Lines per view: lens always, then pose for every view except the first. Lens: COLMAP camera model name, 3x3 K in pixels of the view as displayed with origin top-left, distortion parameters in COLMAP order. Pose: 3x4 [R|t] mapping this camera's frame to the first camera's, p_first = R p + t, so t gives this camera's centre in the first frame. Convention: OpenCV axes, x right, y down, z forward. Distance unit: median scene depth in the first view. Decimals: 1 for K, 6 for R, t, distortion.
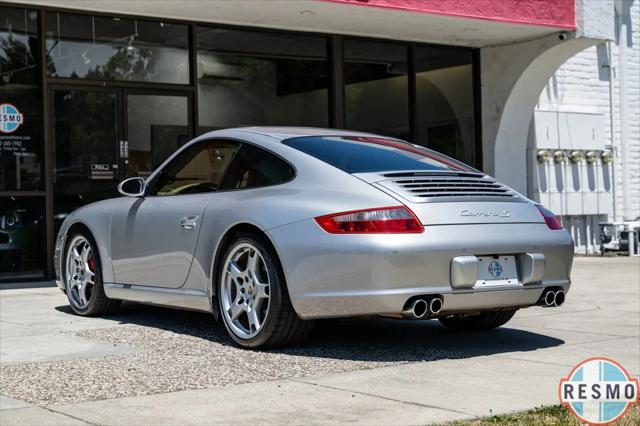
lens RADIAL K [[1129.9, 0, 321.2], [0, 1129.9, 210.9], [0, 0, 1]] dist [0.008196, 0.053340]
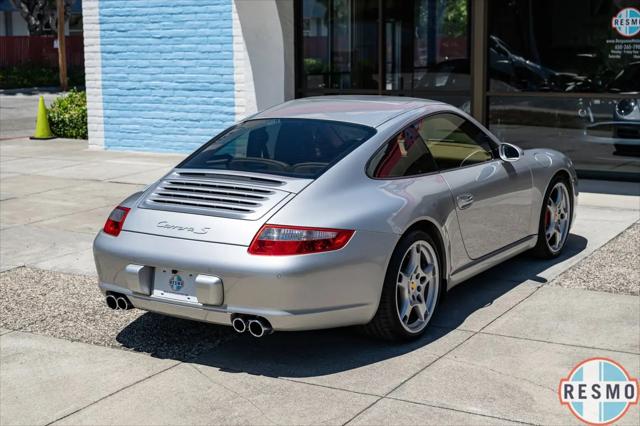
lens RADIAL K [[1050.2, 0, 319.1], [0, 1050.2, 213.0], [0, 0, 1]] dist [-0.002575, -0.024957]
pose [[0.408611, 0.168824, -0.896959, 0.487533], [-0.001771, 0.982889, 0.184190, -0.086267], [0.912707, -0.073673, 0.401918, 0.347368]]
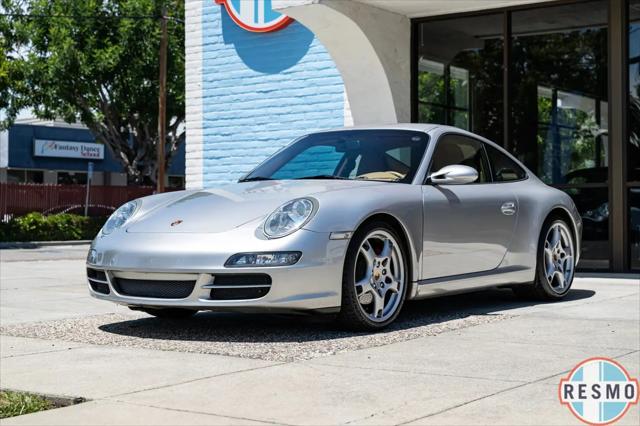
lens RADIAL K [[1129.9, 0, 321.2], [0, 1129.9, 210.9], [0, 0, 1]] dist [0.008196, 0.053340]
pose [[0.319606, 0.013672, -0.947452, 0.466259], [-0.004575, 0.999907, 0.012885, -0.001067], [0.947539, 0.000217, 0.319639, 0.348377]]
